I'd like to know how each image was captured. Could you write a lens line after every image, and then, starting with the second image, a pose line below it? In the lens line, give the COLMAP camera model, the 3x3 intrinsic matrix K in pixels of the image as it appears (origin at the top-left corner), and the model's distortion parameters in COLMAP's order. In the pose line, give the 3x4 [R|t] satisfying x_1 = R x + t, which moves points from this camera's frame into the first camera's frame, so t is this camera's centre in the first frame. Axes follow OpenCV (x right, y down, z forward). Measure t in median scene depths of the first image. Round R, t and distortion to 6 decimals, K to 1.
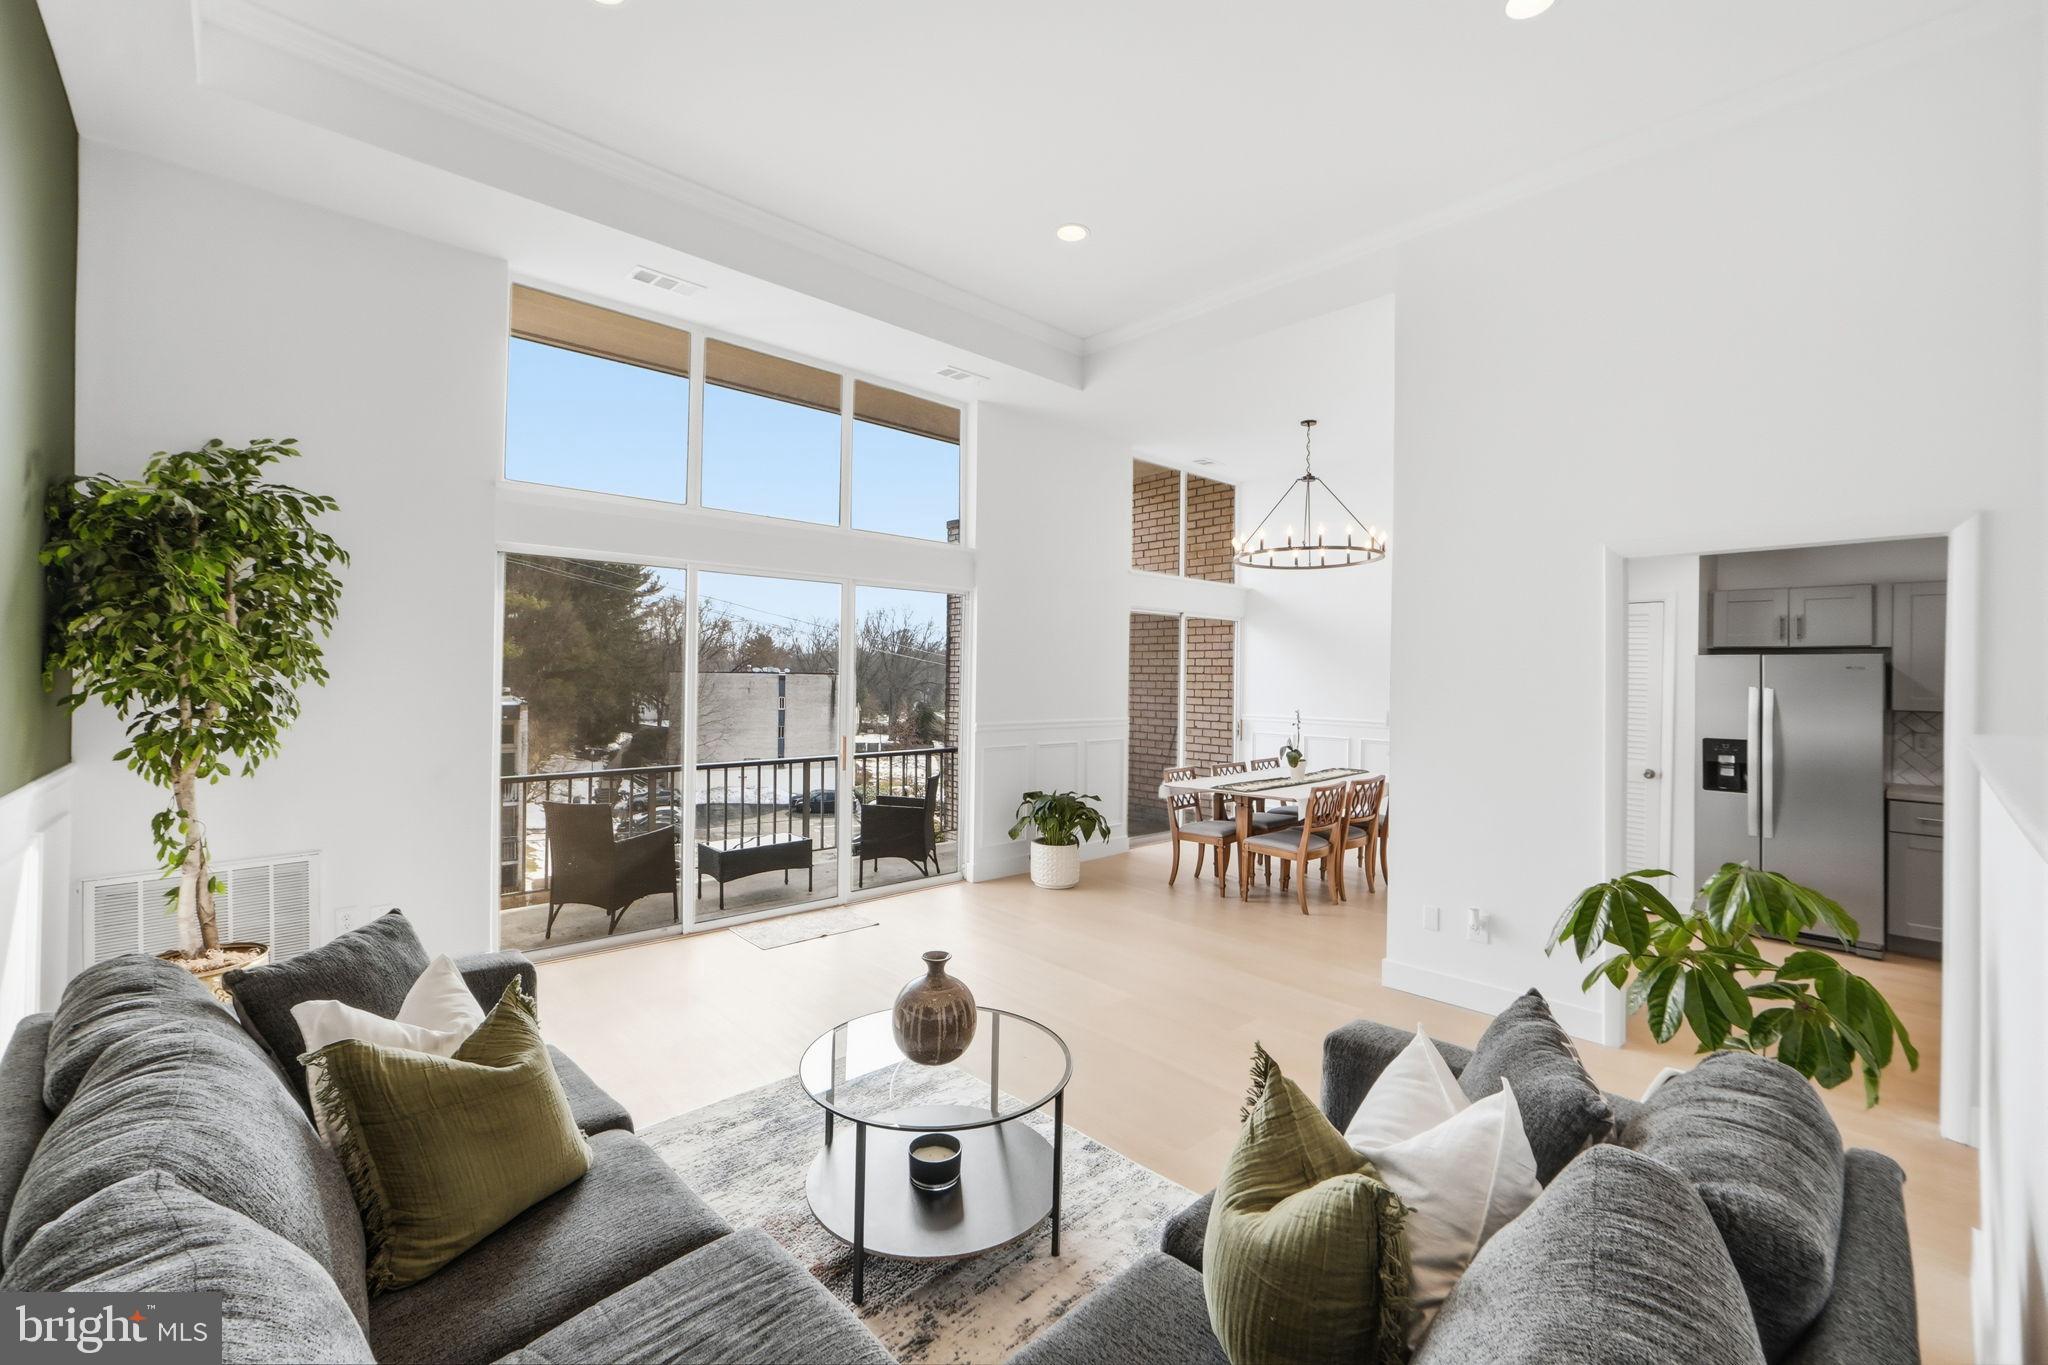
lens RADIAL K [[825.8, 0, 1024.6], [0, 825.8, 675.7], [0, 0, 1]] dist [0.000178, -0.000021]
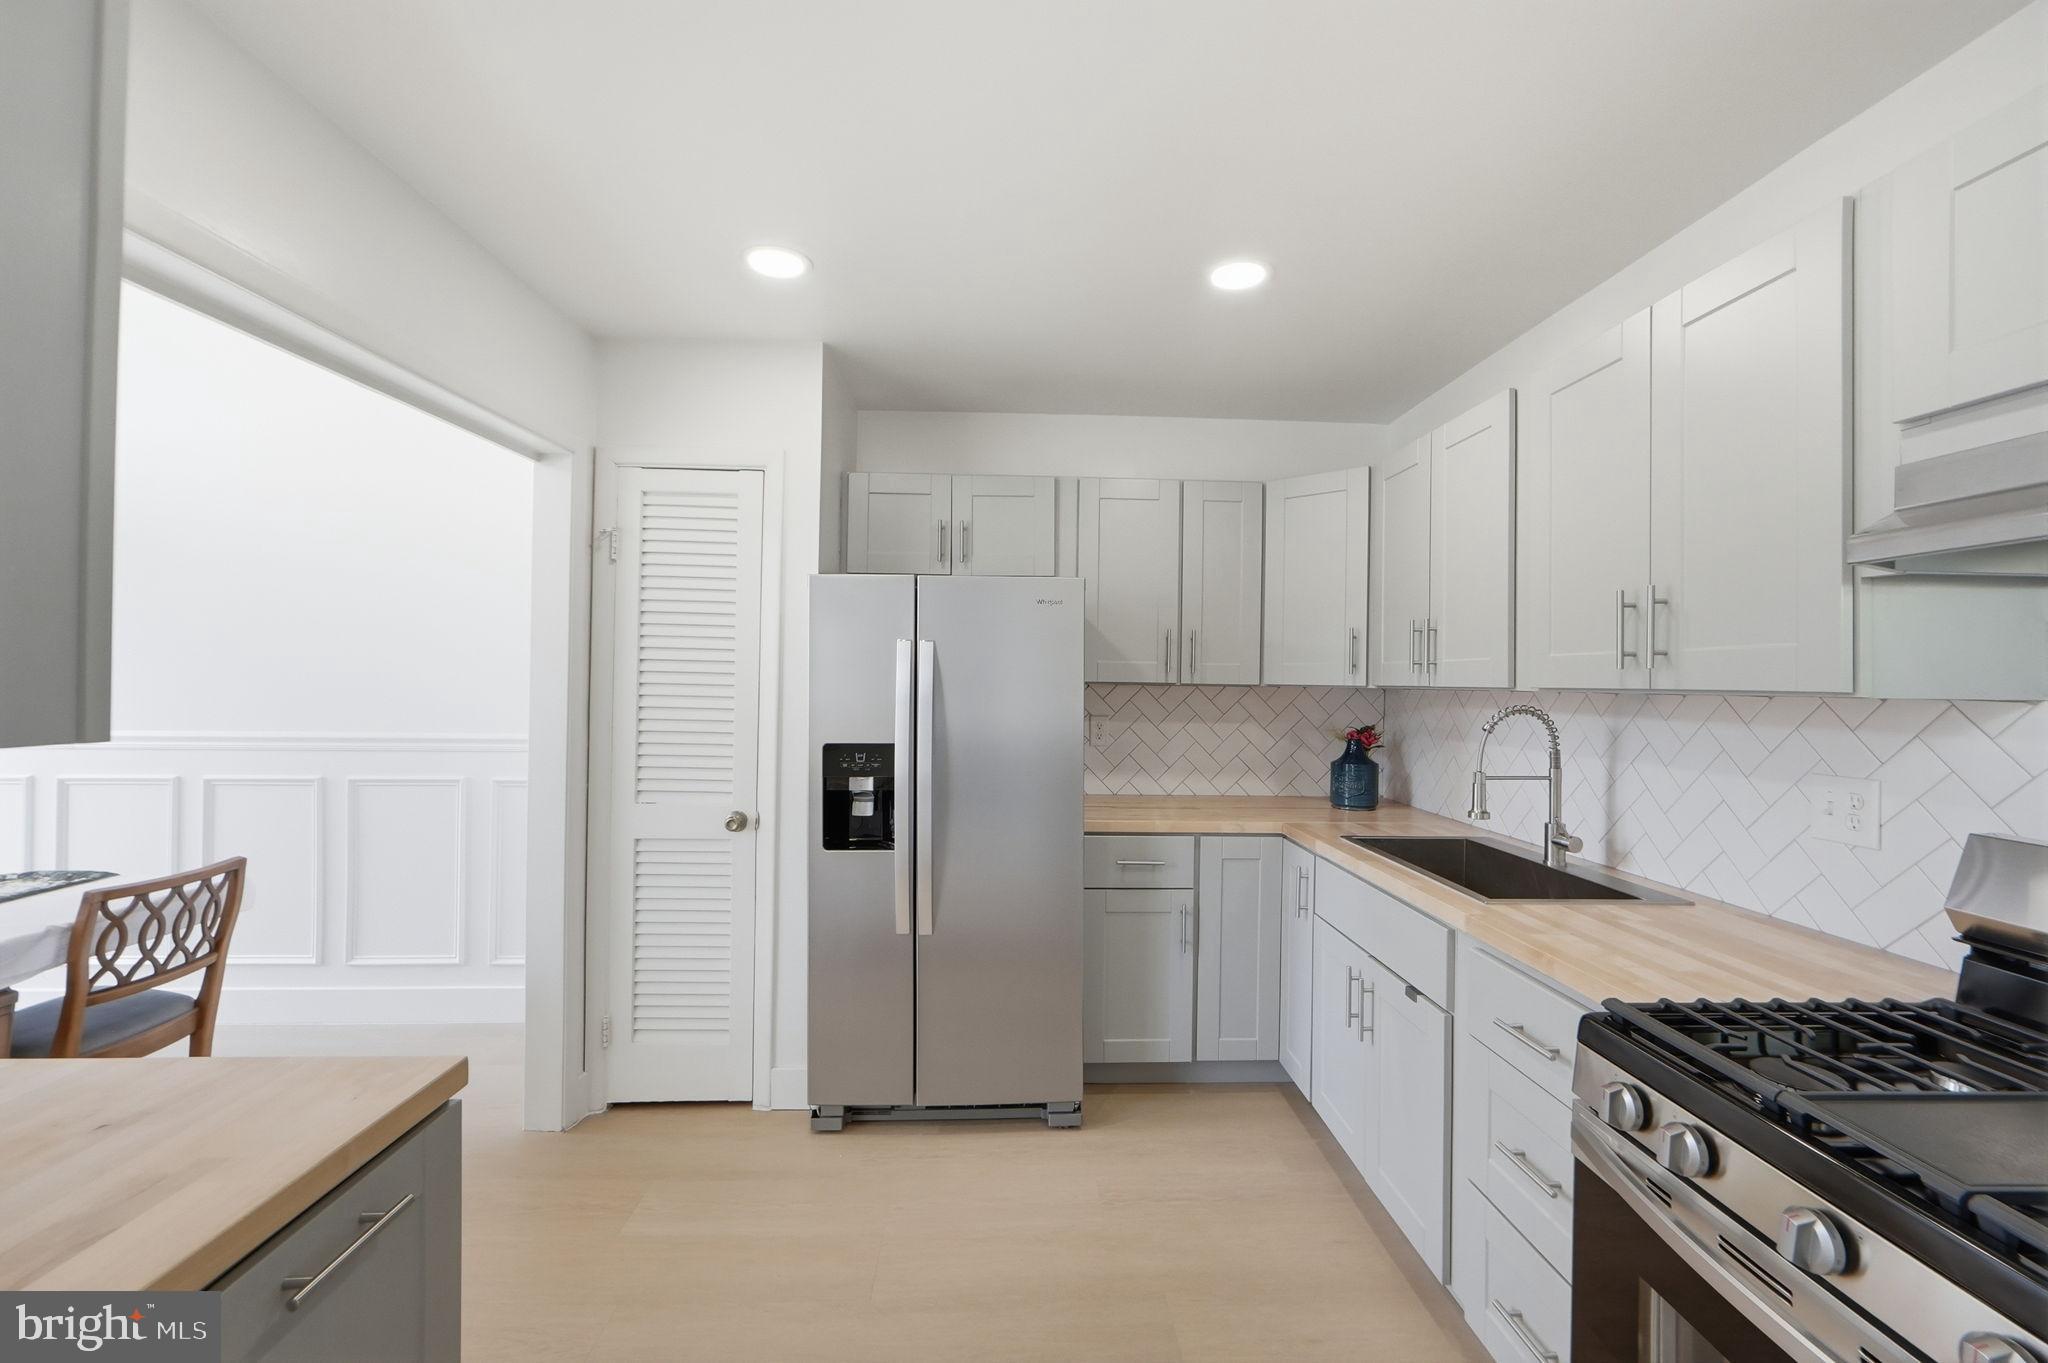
lens RADIAL K [[825.8, 0, 1024.6], [0, 825.8, 674.7], [0, 0, 1]] dist [0.000178, -0.000021]
pose [[0.650122, 0.002308, 0.759826, 0.538126], [-0.006012, 0.999980, 0.002106, 0.034762], [-0.759806, -0.005937, 0.650123, 0.605792]]
